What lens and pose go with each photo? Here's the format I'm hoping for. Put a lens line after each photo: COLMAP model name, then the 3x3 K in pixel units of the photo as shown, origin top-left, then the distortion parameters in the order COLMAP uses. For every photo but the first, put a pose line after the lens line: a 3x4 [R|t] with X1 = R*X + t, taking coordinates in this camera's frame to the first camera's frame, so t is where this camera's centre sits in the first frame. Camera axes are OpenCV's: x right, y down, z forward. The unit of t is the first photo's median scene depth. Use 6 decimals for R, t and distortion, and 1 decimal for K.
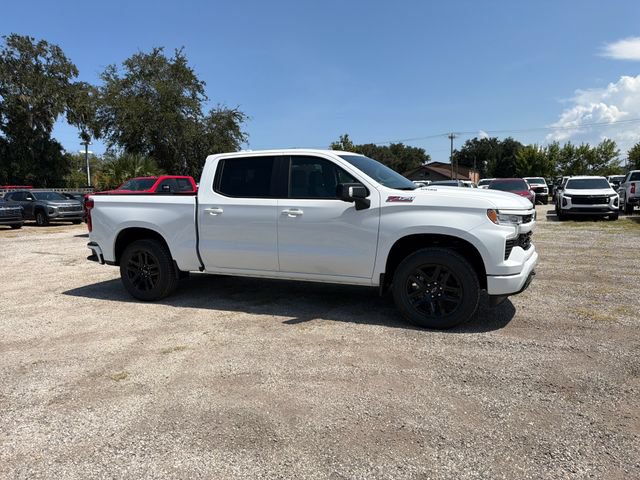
lens RADIAL K [[454.2, 0, 312.2], [0, 454.2, 229.3], [0, 0, 1]] dist [0.062717, -0.066594]
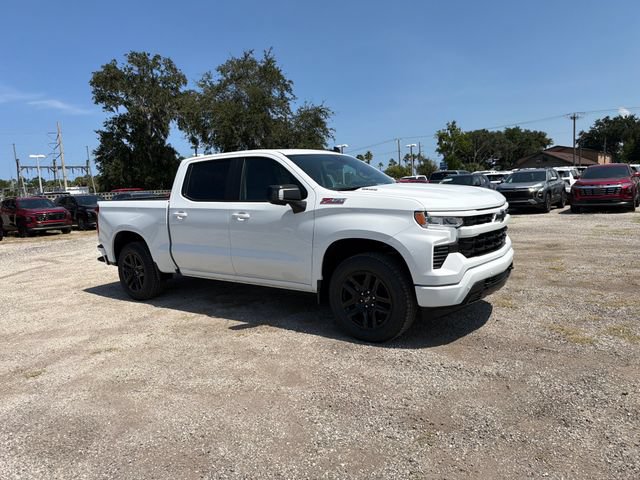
lens RADIAL K [[451.9, 0, 314.5], [0, 451.9, 239.4], [0, 0, 1]] dist [0.070135, -0.092587]
pose [[0.972512, -0.003980, -0.232817, 0.123915], [0.012463, 0.999311, 0.034974, -0.006866], [0.232517, -0.036914, 0.971891, 0.031180]]
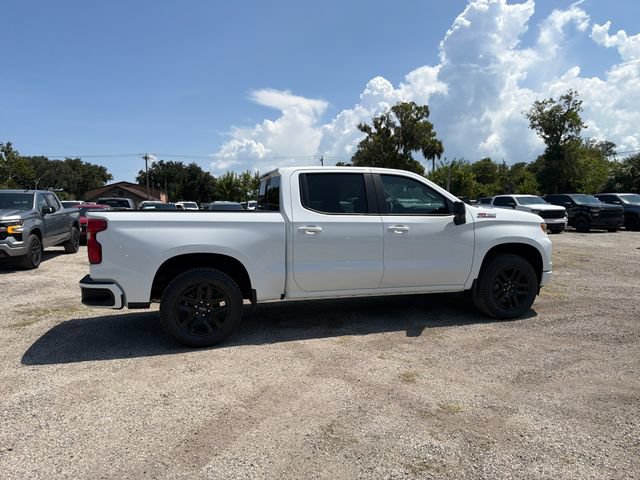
lens RADIAL K [[451.9, 0, 314.5], [0, 451.9, 239.4], [0, 0, 1]] dist [0.070135, -0.092587]
pose [[0.771048, -0.031953, 0.635975, -0.309538], [0.047726, 0.998831, -0.007678, -0.005162], [-0.634986, 0.036273, 0.771671, 0.120525]]
